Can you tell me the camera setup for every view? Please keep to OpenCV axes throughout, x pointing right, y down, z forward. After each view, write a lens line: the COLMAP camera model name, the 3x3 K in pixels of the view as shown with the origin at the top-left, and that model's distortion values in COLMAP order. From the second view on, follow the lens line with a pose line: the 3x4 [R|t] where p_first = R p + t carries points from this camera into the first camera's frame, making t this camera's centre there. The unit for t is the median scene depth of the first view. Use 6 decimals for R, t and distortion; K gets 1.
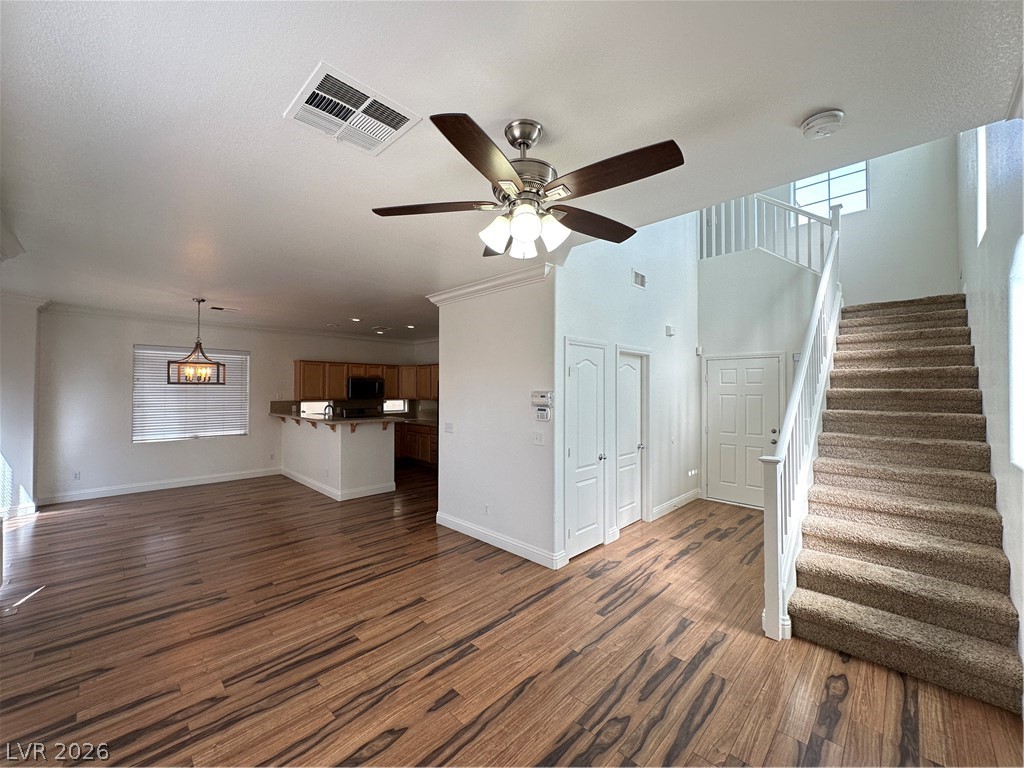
lens RADIAL K [[409.3, 0, 512.2], [0, 409.3, 385.6], [0, 0, 1]] dist [-0.001836, -0.000315]
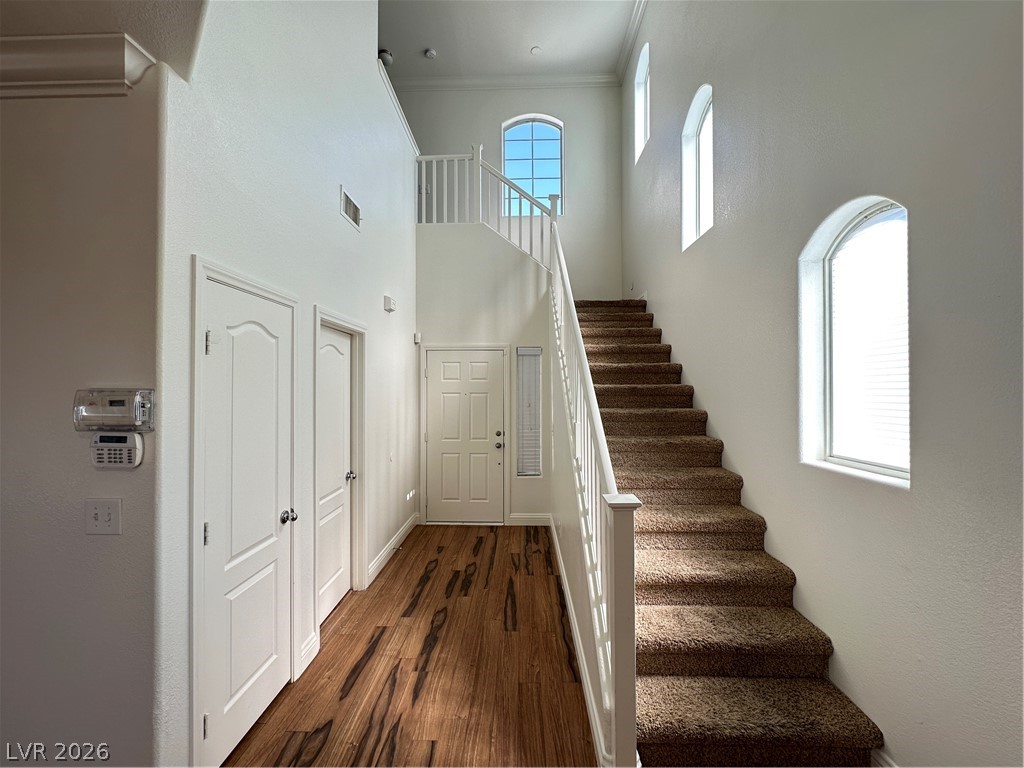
lens RADIAL K [[409.5, 0, 513.2], [0, 409.5, 384.5], [0, 0, 1]] dist [0.000377, 0.000352]
pose [[0.728287, 0.002522, 0.685267, 0.072624], [-0.001773, 0.999997, -0.001796, 0.008623], [-0.685270, 0.000093, 0.728289, 0.429321]]
